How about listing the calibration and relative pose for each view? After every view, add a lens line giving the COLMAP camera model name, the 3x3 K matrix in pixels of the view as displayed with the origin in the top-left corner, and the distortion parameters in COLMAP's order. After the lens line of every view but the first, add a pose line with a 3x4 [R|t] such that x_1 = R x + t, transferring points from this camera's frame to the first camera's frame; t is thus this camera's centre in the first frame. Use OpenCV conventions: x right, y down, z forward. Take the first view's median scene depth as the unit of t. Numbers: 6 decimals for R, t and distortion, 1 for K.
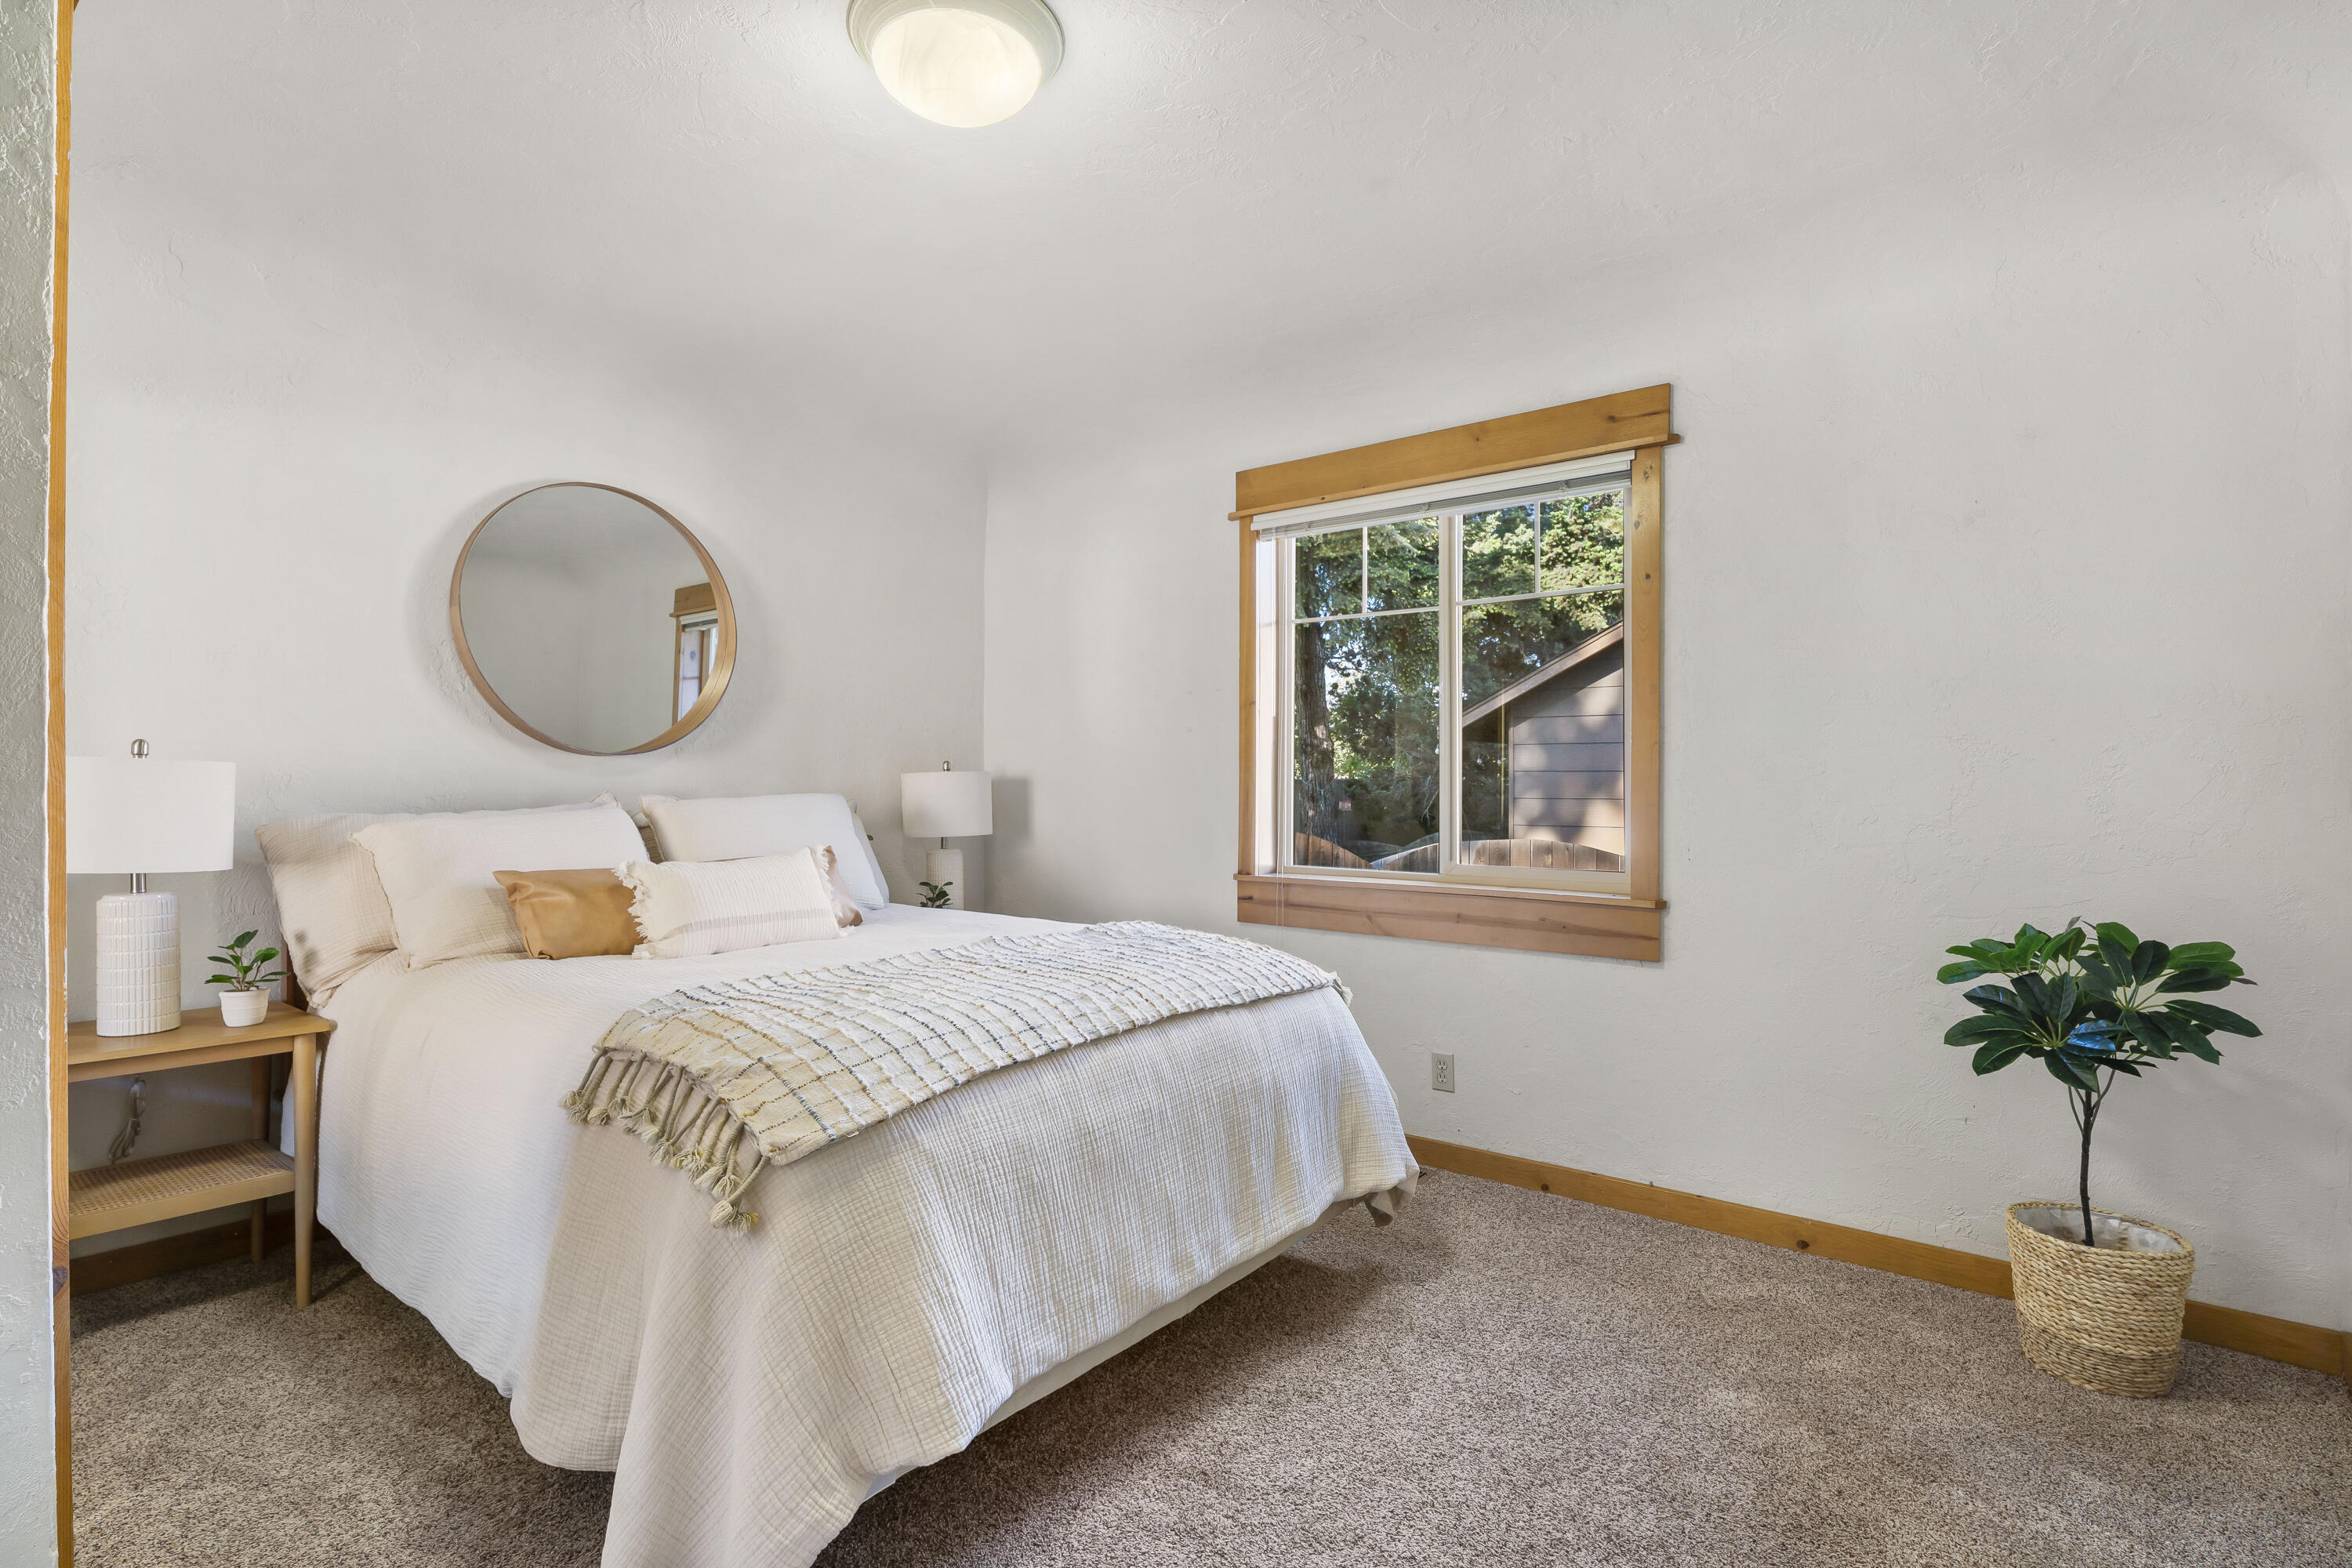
lens RADIAL K [[1157.1, 0, 1176.2], [0, 1157.1, 792.1], [0, 0, 1]] dist [-0.001321, -0.000027]
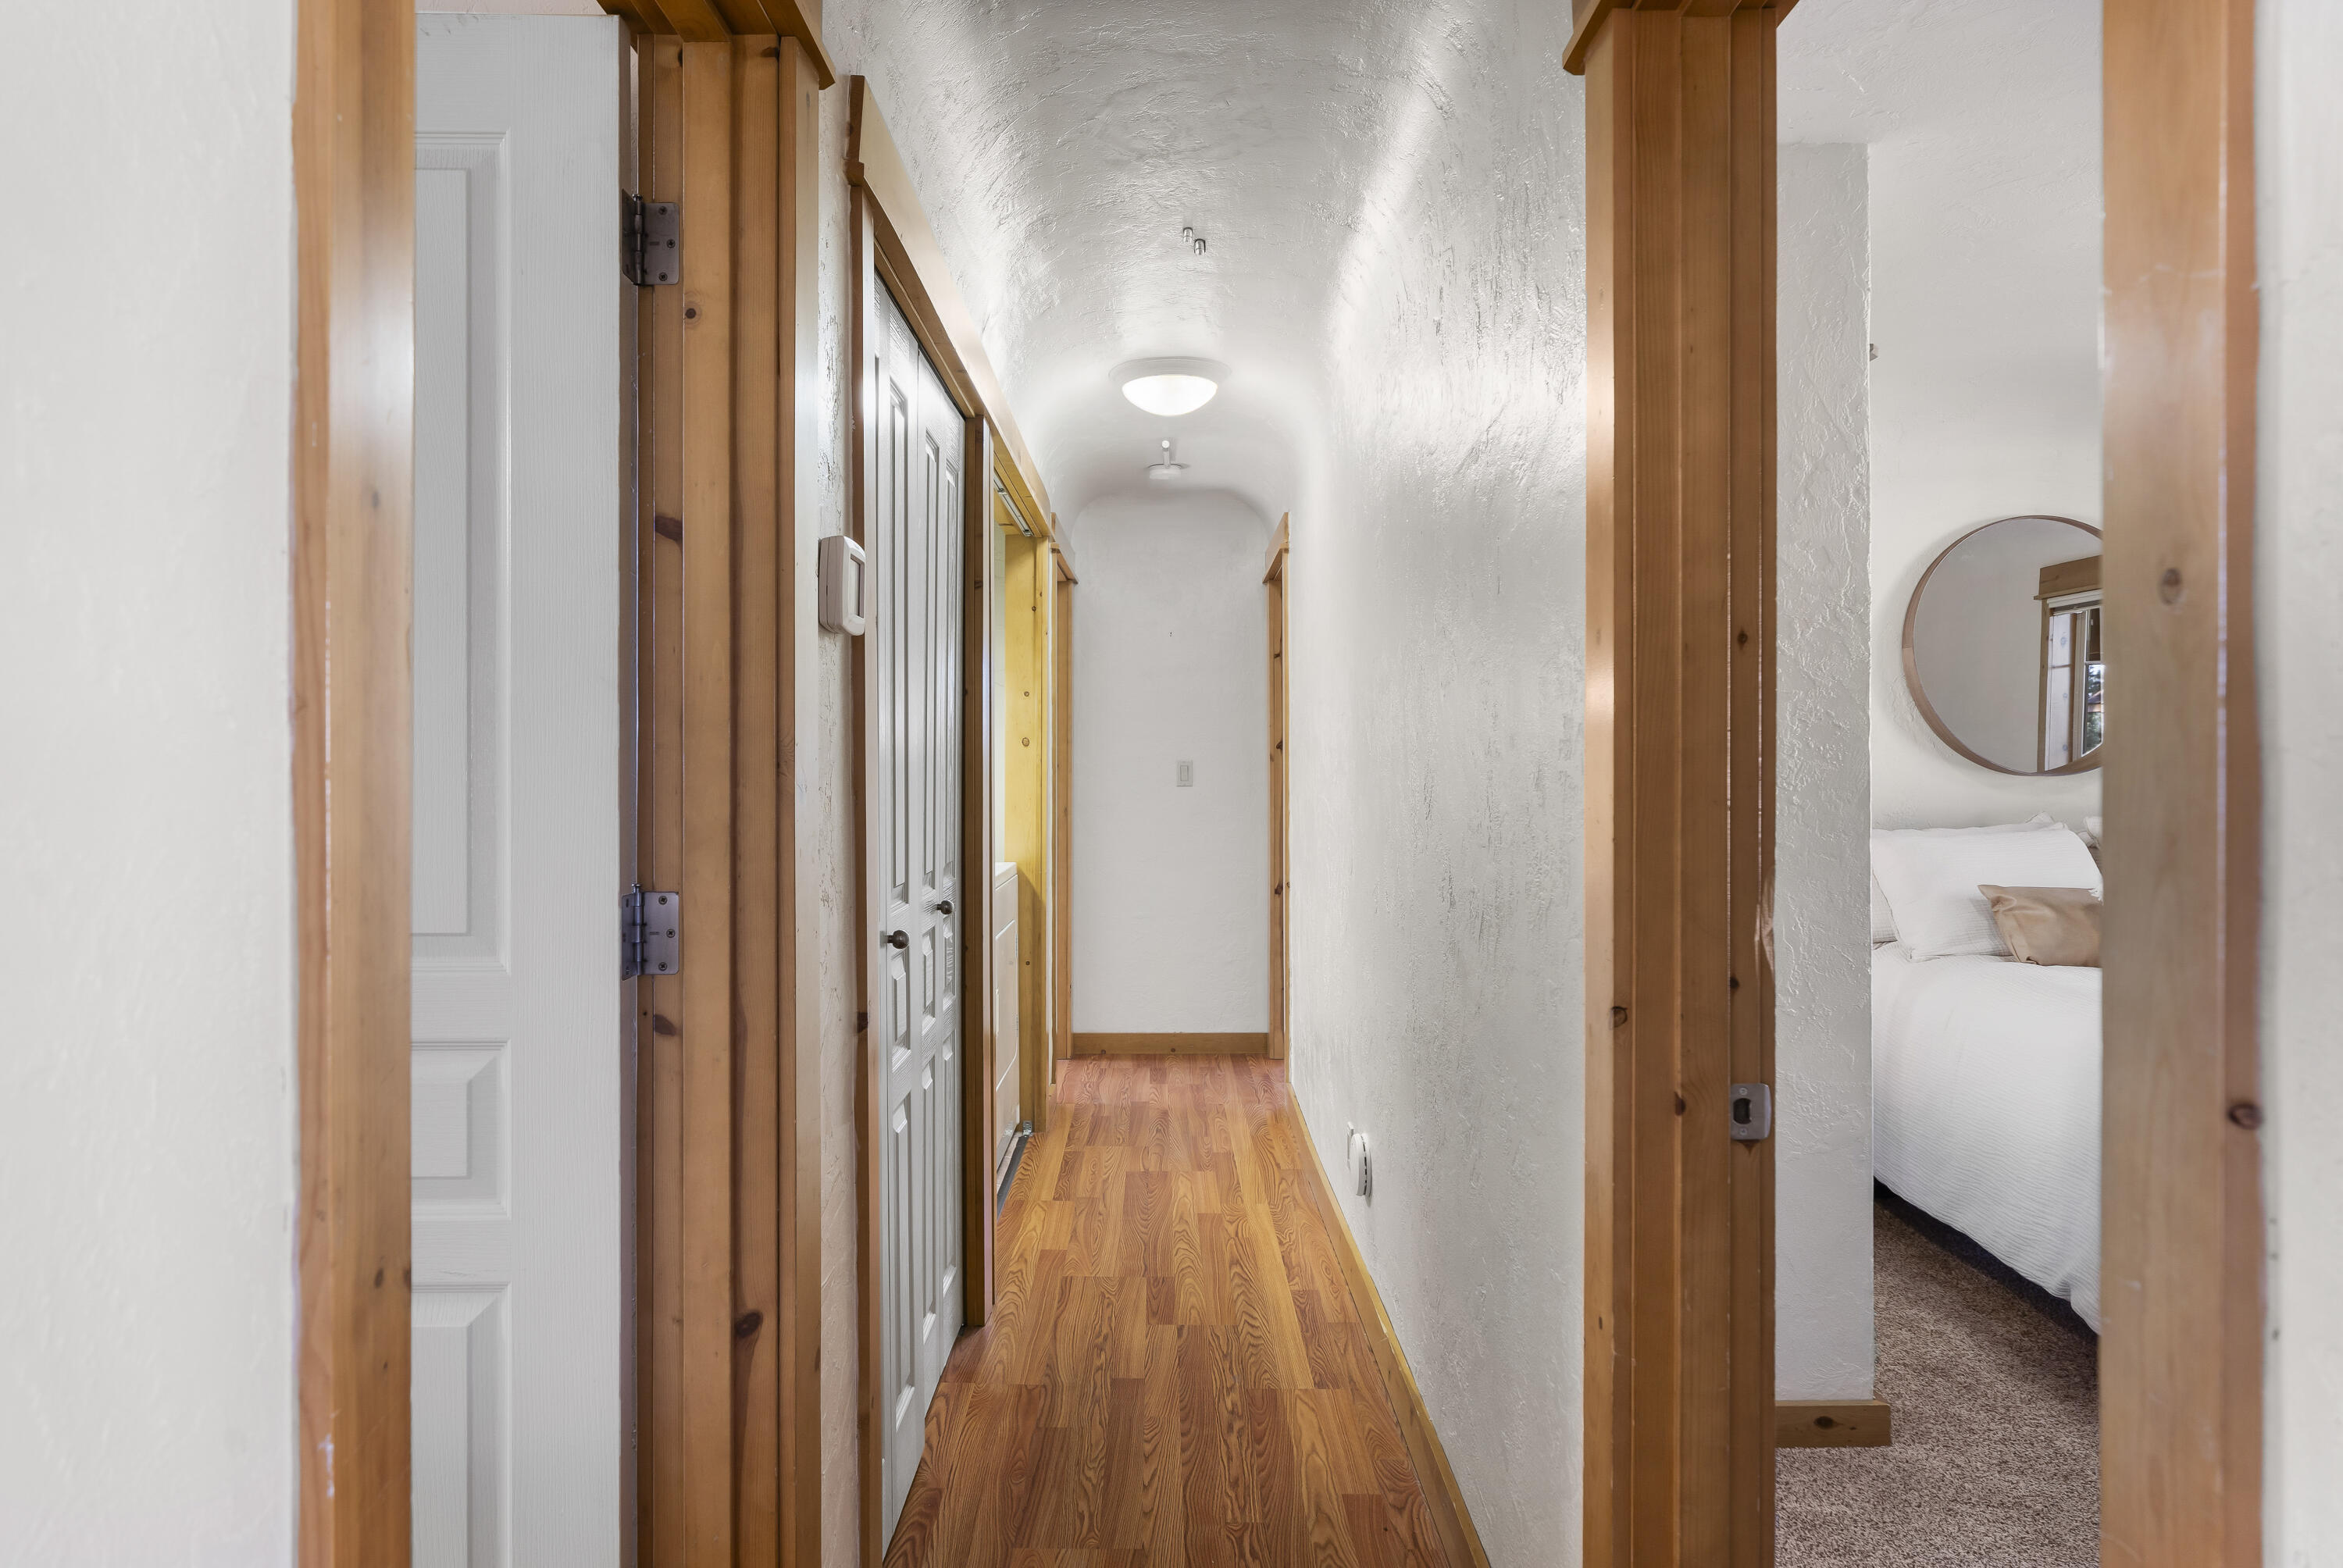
lens RADIAL K [[1402.1, 0, 1173.5], [0, 1402.1, 771.4], [0, 0, 1]] dist [0.004026, -0.001761]
pose [[0.618902, 0.008700, -0.785420, 0.028358], [-0.004966, 0.999962, 0.007163, -0.054072], [0.785453, -0.000533, 0.618922, -0.538602]]
